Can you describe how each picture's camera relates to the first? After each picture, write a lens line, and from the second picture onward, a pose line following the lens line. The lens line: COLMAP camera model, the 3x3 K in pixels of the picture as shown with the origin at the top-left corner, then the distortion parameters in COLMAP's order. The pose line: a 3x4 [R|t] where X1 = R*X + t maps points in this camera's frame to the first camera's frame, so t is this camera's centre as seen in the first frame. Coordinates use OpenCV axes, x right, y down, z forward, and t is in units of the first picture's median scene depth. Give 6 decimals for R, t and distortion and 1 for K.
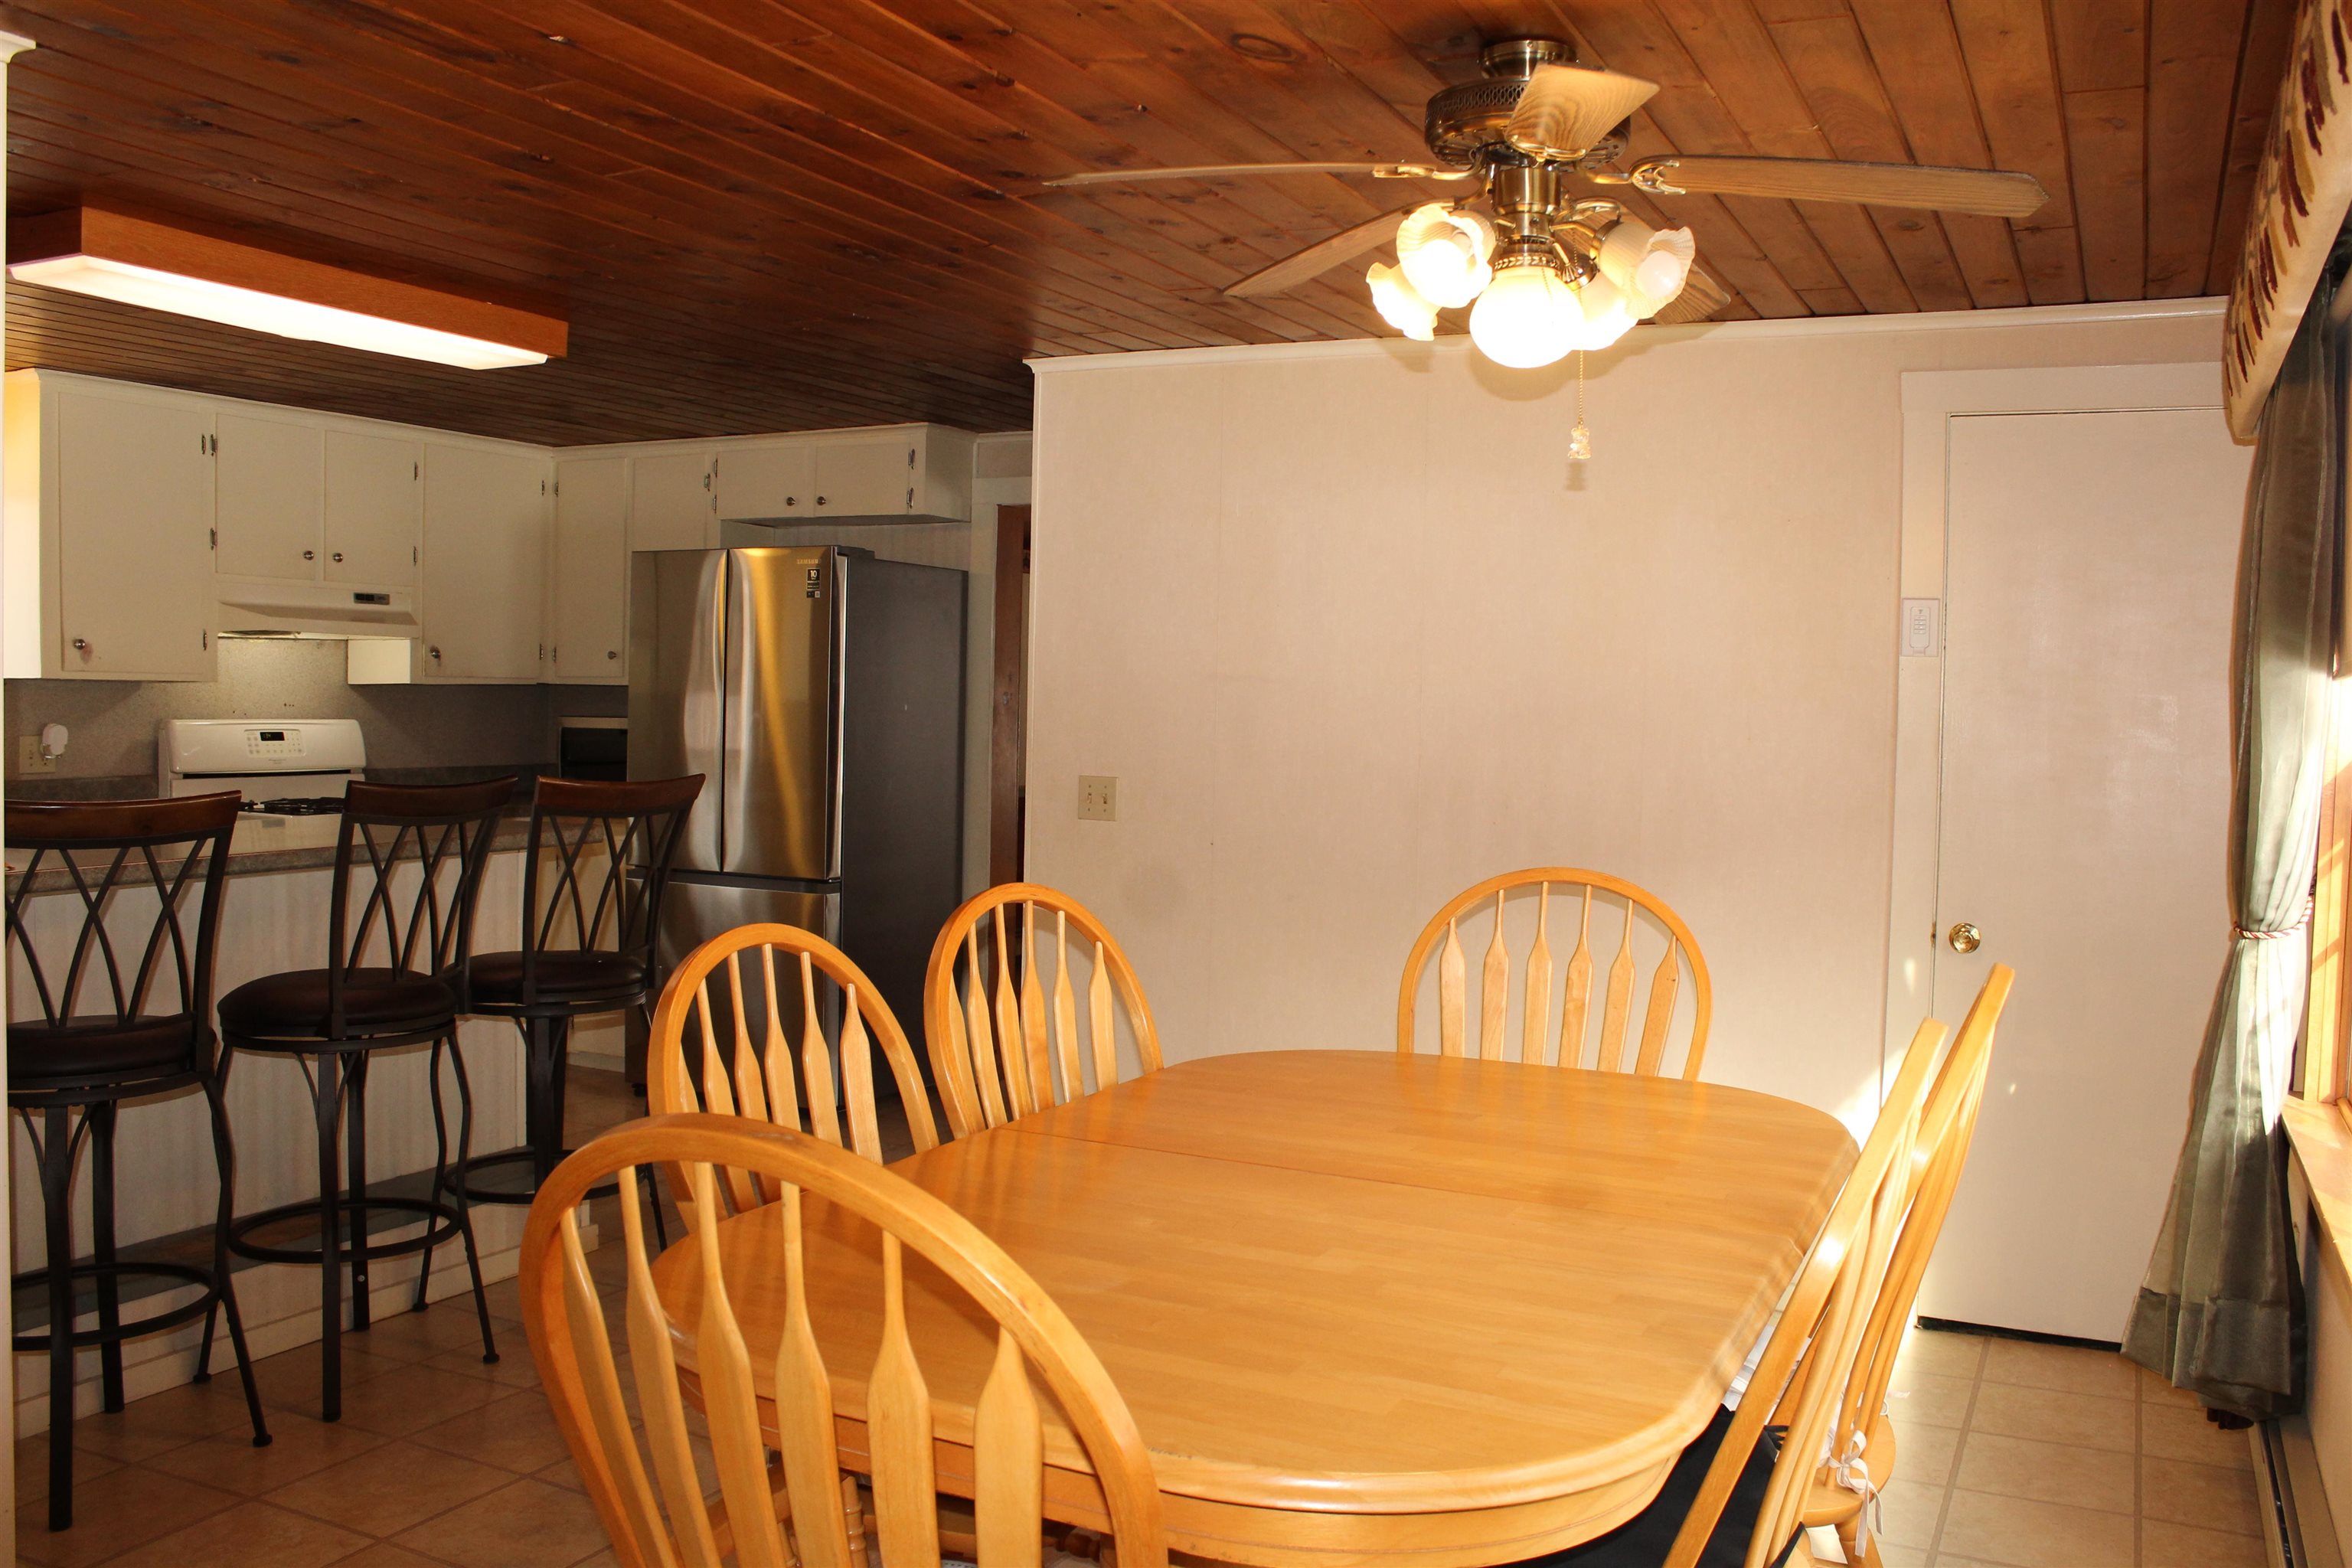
lens RADIAL K [[1956.9, 0, 1197.0], [0, 1956.9, 764.7], [0, 0, 1]] dist [-0.173486, 0.149471]
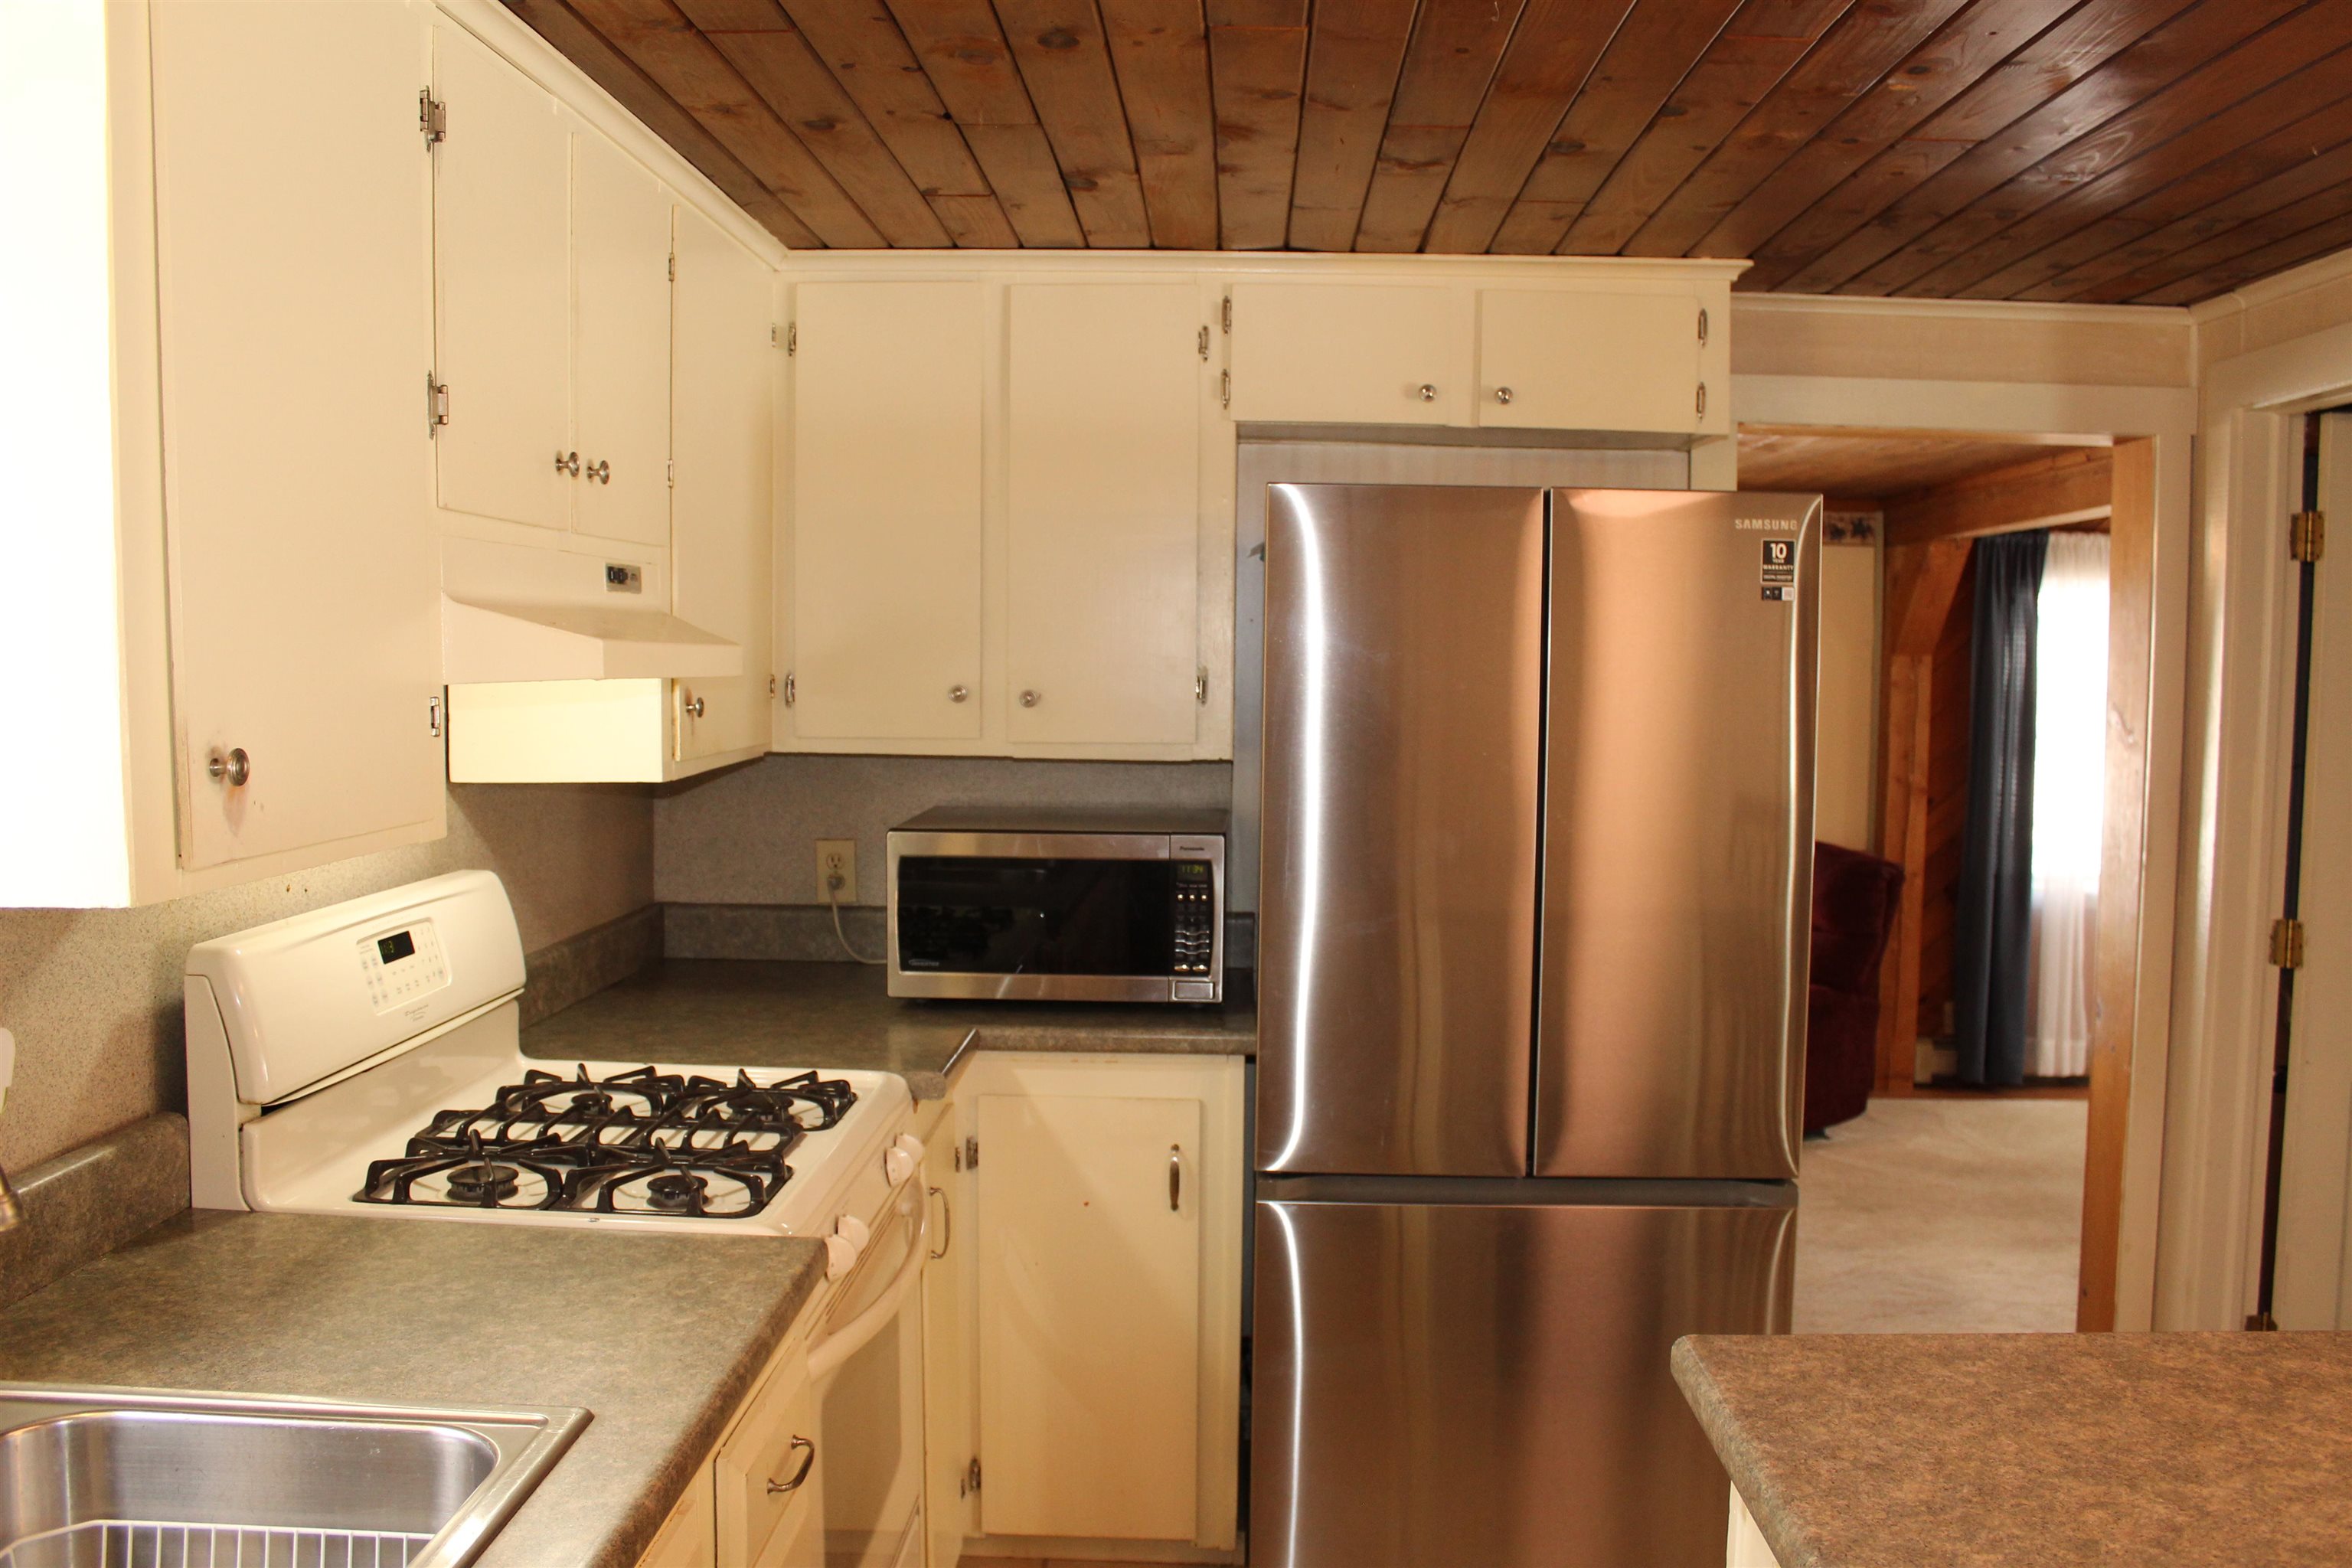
lens RADIAL K [[1956.9, 0, 1197.0], [0, 1956.9, 764.7], [0, 0, 1]] dist [-0.173486, 0.149471]
pose [[0.906791, -0.032288, 0.420342, -0.499066], [0.017814, 0.999107, 0.038317, -0.062165], [-0.421204, -0.027257, 0.906556, 0.588816]]
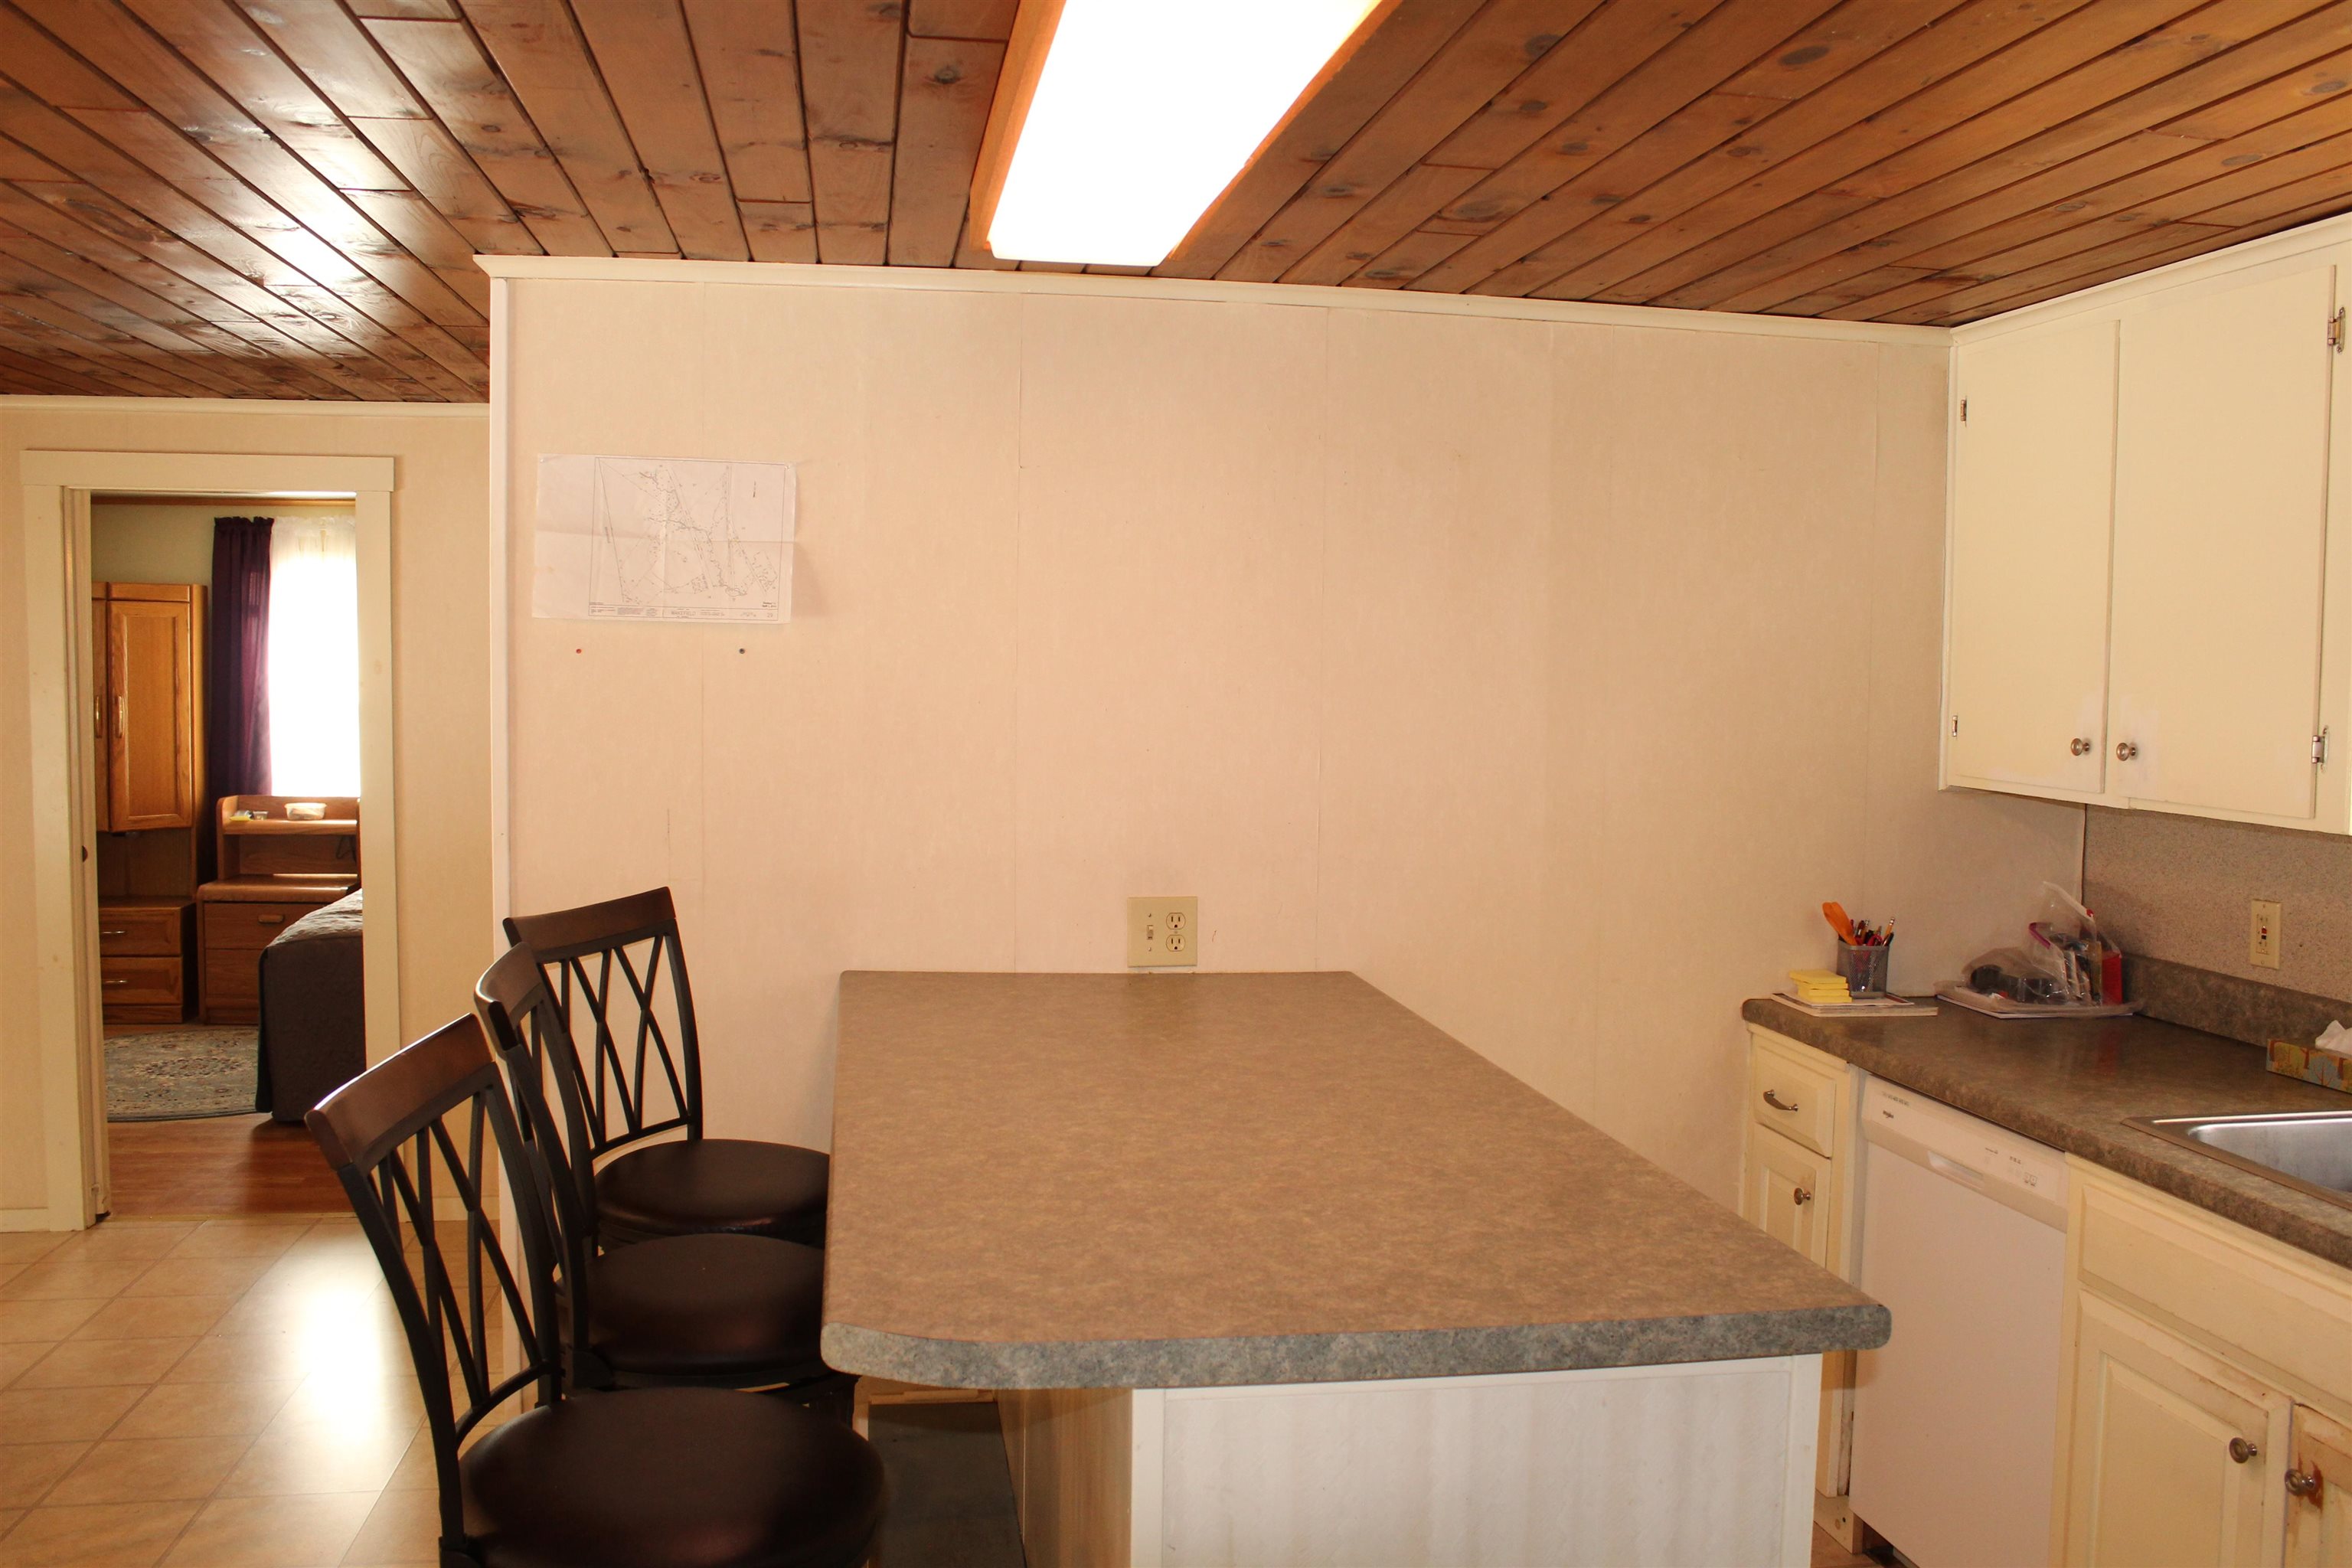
lens RADIAL K [[1956.9, 0, 1197.0], [0, 1956.9, 764.7], [0, 0, 1]] dist [-0.173486, 0.149471]
pose [[-0.805155, 0.005119, -0.593043, -0.109369], [-0.048692, 0.996016, 0.074705, -0.069908], [0.591063, 0.089026, -0.801698, 0.929780]]
